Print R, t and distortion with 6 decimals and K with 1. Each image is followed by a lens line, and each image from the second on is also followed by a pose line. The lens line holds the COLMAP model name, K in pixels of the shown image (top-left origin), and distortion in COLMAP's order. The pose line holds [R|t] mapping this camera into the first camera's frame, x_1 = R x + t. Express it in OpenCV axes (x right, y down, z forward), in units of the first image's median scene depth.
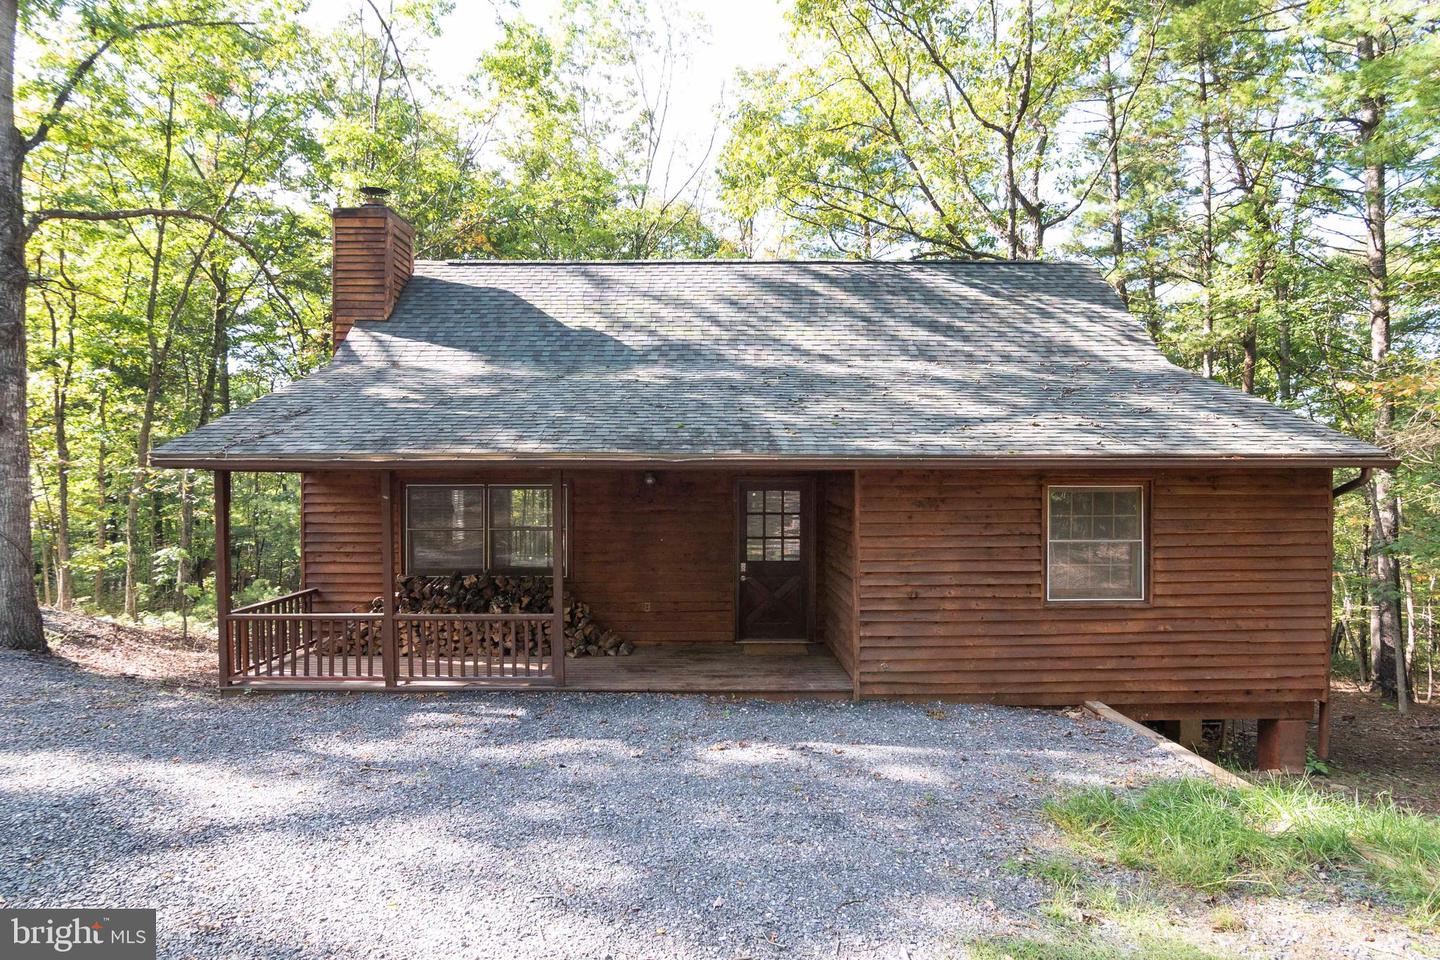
lens RADIAL K [[710.1, 0, 711.1], [0, 710.1, 485.6], [0, 0, 1]] dist [-0.027329, 0.007933]
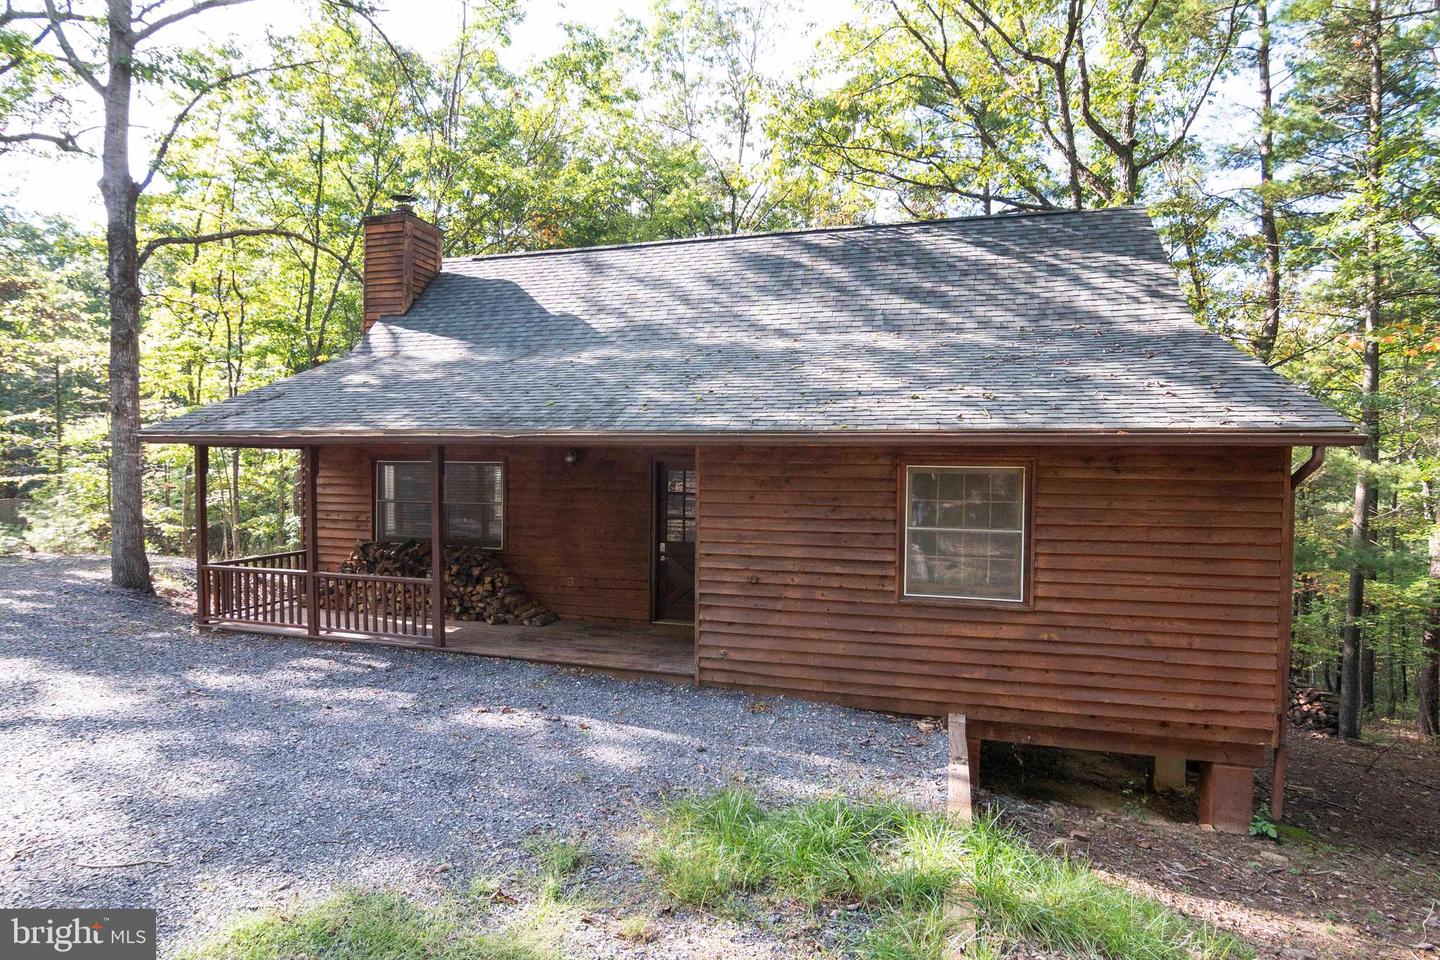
lens RADIAL K [[710.1, 0, 711.1], [0, 710.1, 485.6], [0, 0, 1]] dist [-0.027329, 0.007933]
pose [[0.961435, 0.019006, -0.274373, 0.411982], [-0.013873, 0.999691, 0.020635, 0.008769], [0.274681, -0.016033, 0.961402, 0.069101]]
